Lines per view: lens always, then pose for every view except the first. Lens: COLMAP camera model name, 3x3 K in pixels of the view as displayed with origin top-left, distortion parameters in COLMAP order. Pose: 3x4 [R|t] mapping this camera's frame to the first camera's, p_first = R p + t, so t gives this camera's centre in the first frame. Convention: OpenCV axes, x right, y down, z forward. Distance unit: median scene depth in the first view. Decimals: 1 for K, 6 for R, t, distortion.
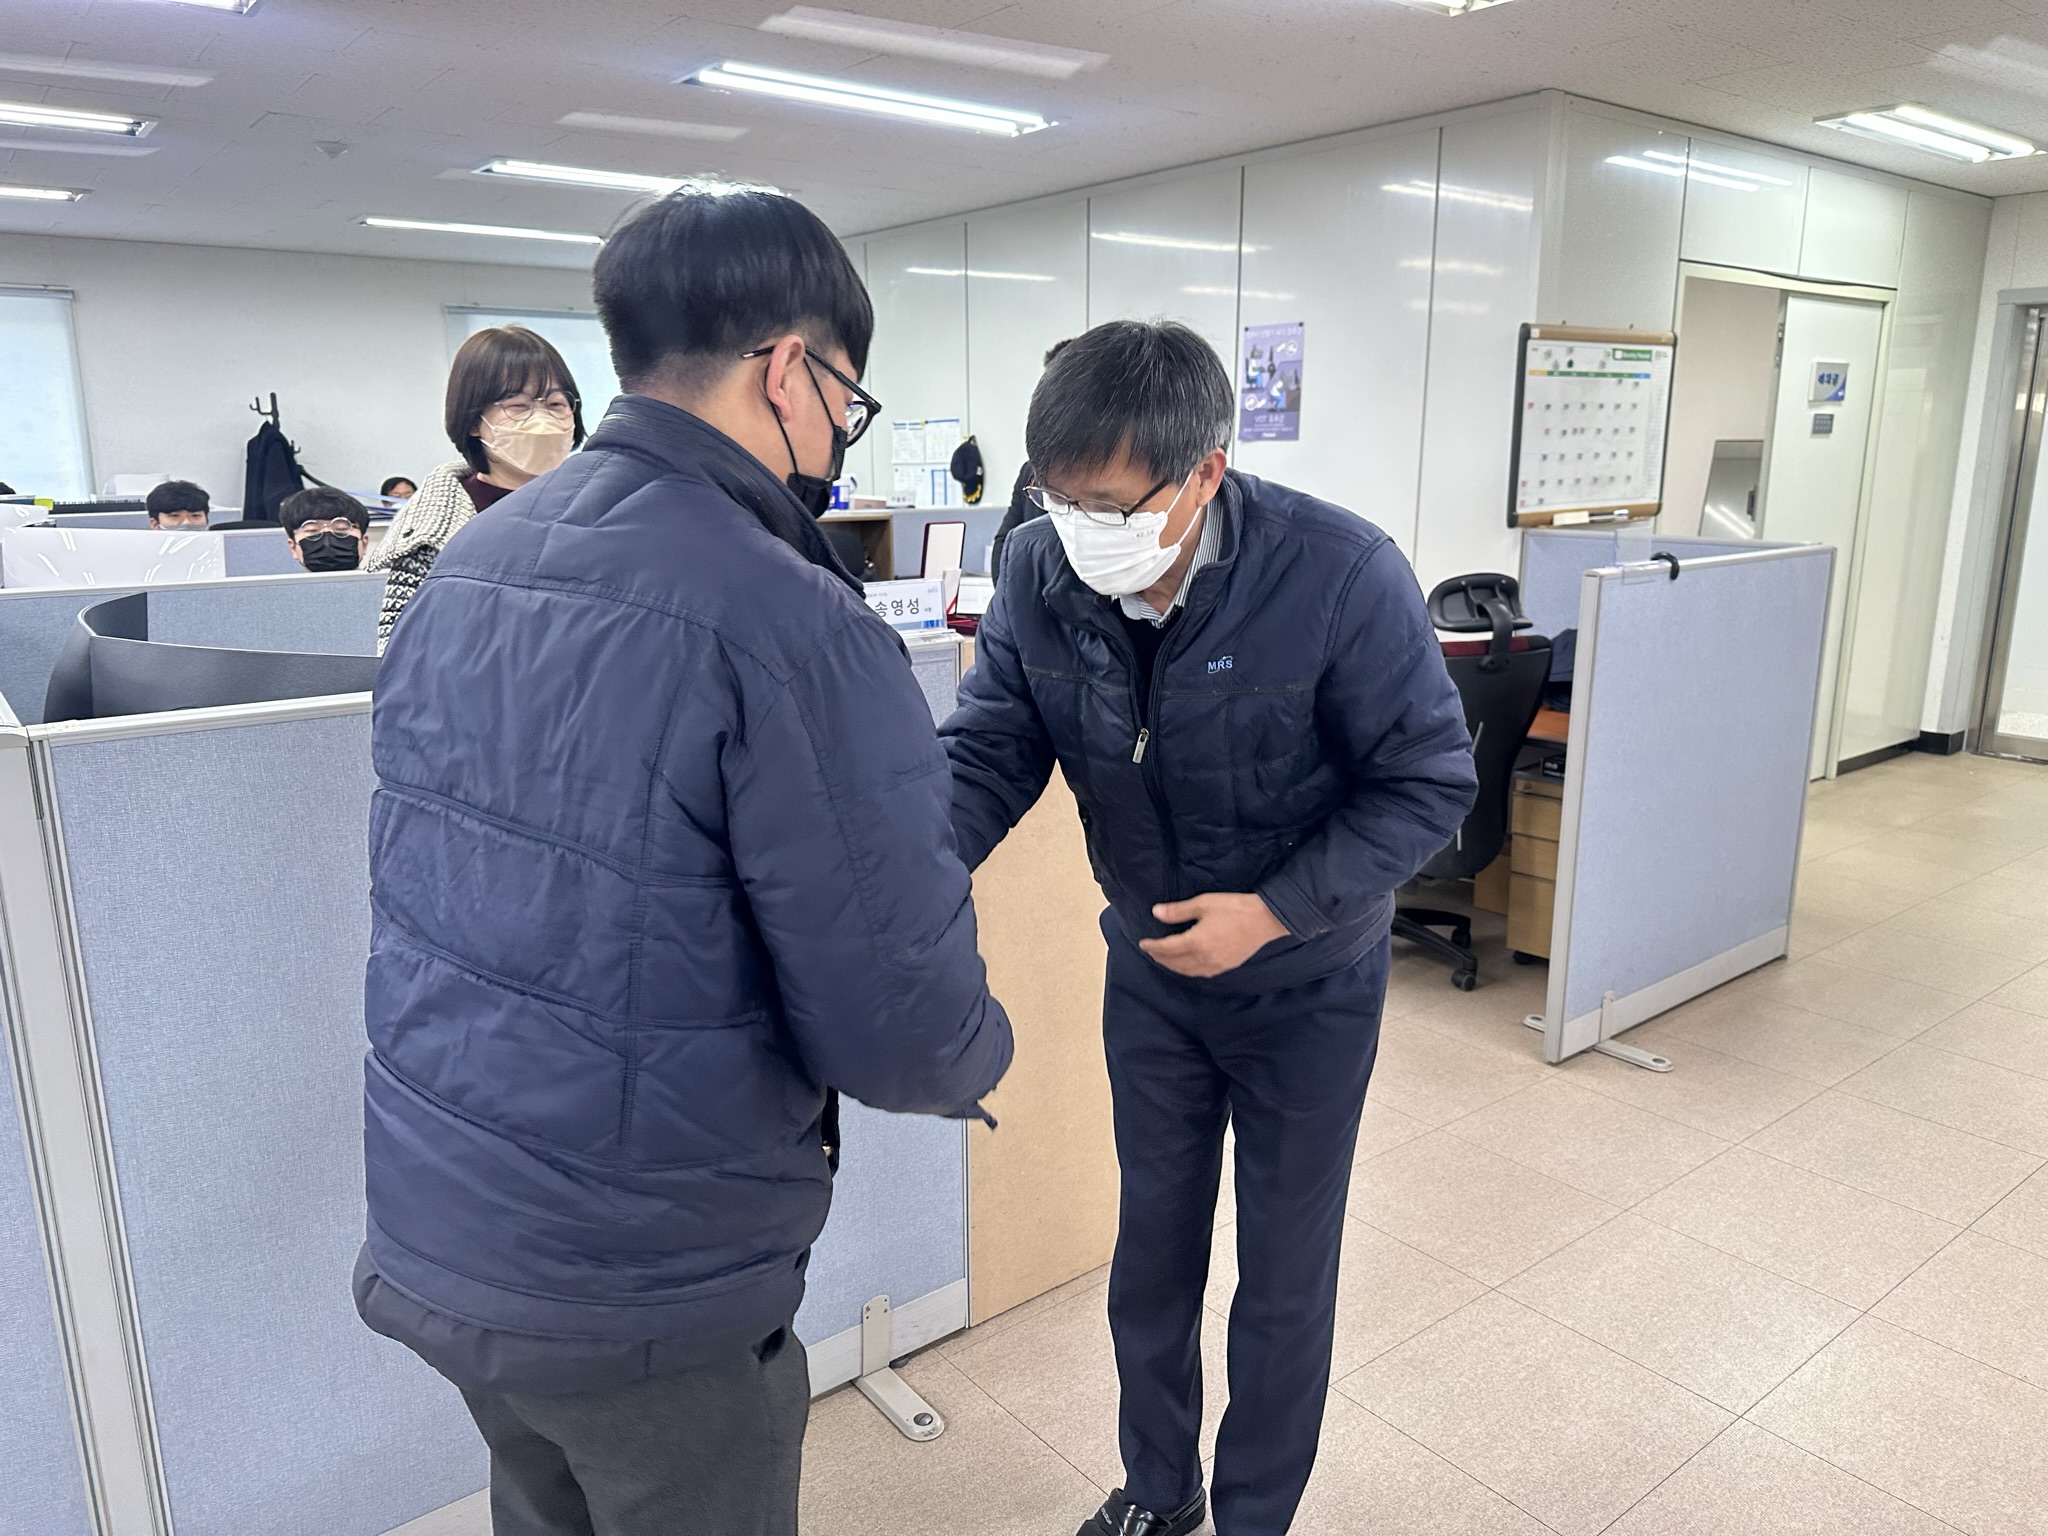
lens RADIAL K [[1435.9, 0, 1030.9], [0, 1435.9, 792.2], [0, 0, 1]] dist [0.040513, -0.044018]
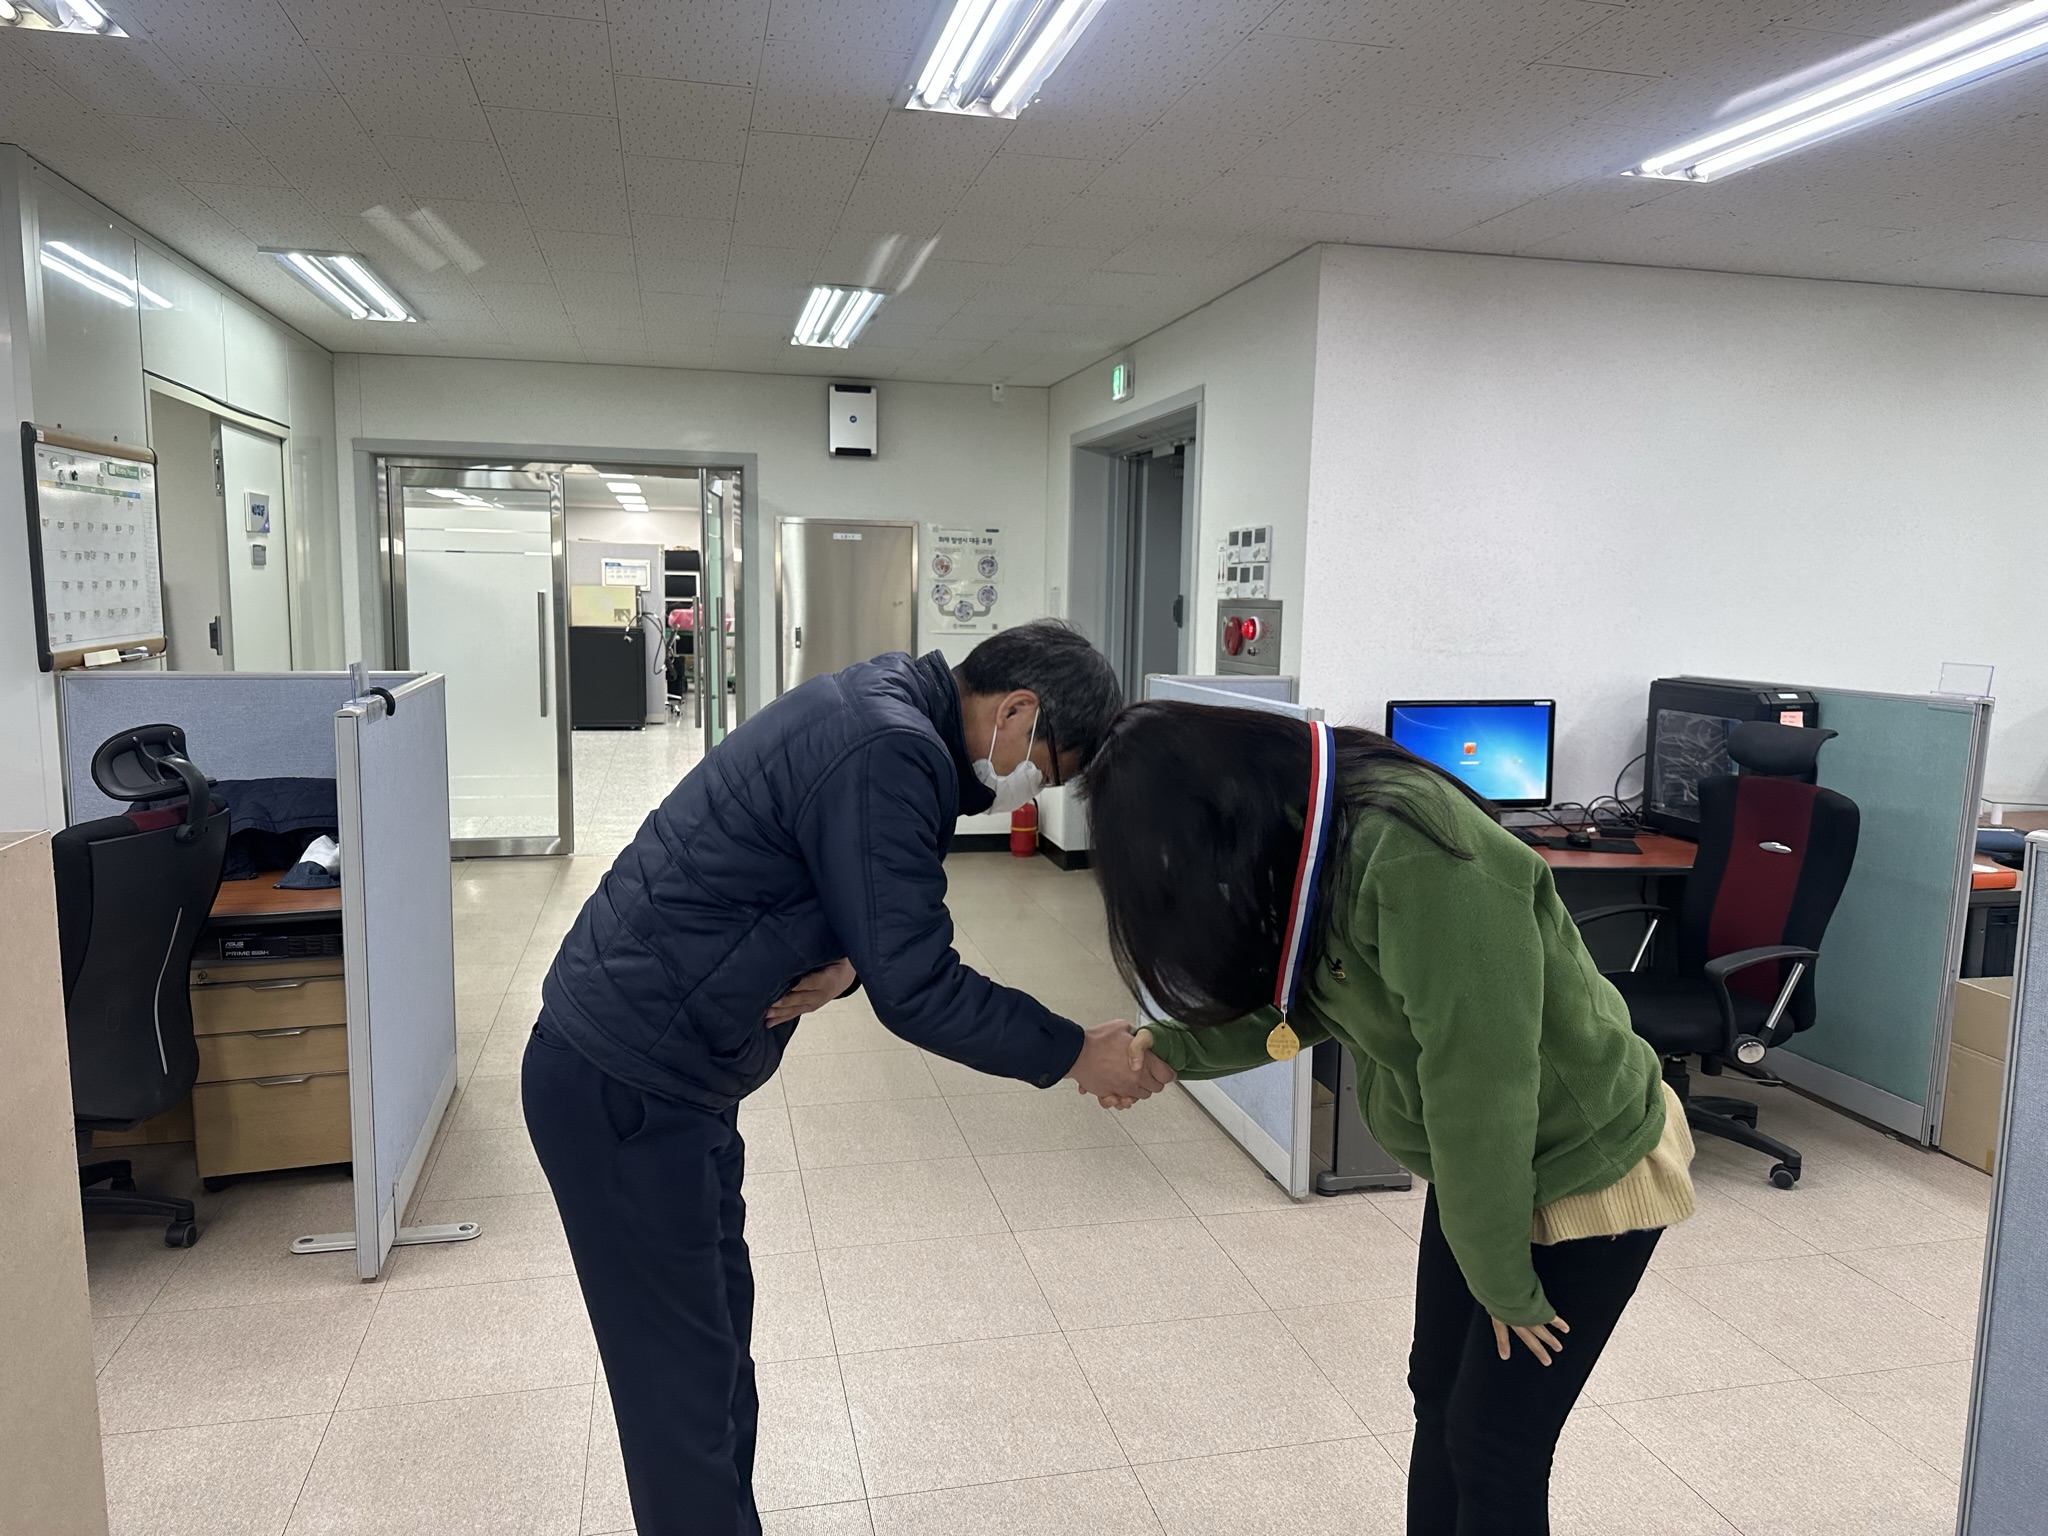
lens RADIAL K [[1435.9, 0, 1071.9], [0, 1435.9, 783.7], [0, 0, 1]] dist [0.040513, -0.044018]
pose [[0.423531, -0.111643, 0.898976, -0.145237], [0.195838, 0.980193, 0.029465, -0.032143], [-0.884460, 0.163574, 0.437006, 0.146467]]
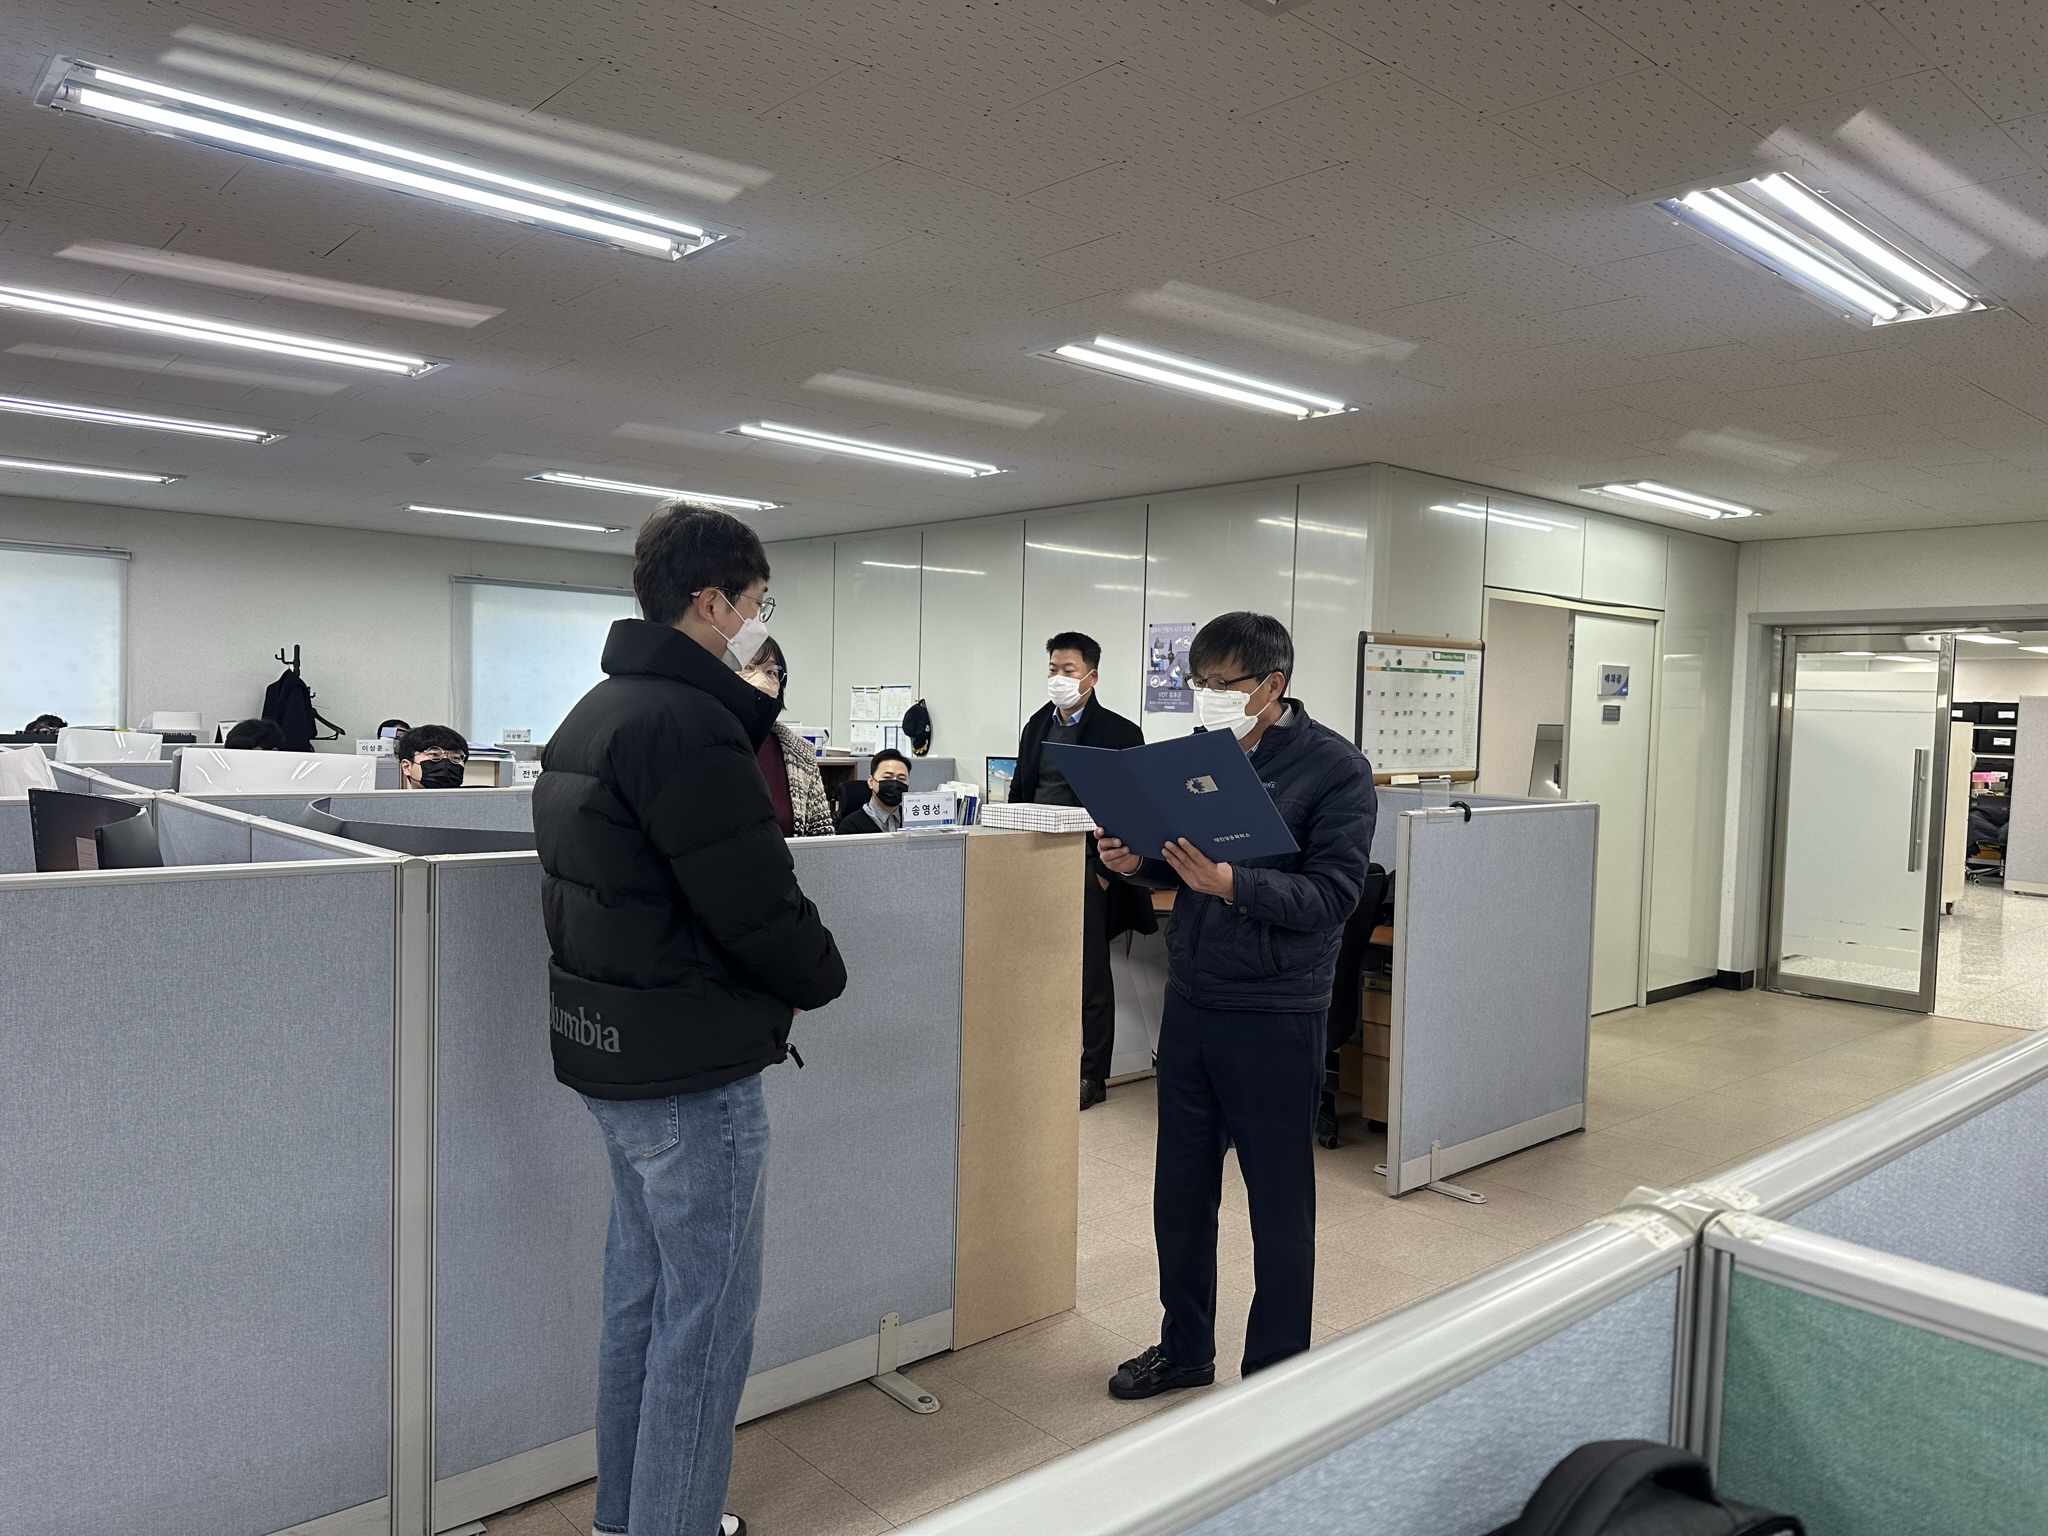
lens RADIAL K [[1435.9, 0, 1027.9], [0, 1435.9, 774.2], [0, 0, 1]] dist [0.040513, -0.044018]
pose [[0.997454, 0.028513, 0.065358, -0.037703], [-0.015517, 0.981403, -0.191329, 0.050907], [-0.069598, 0.189828, 0.979347, -0.206910]]
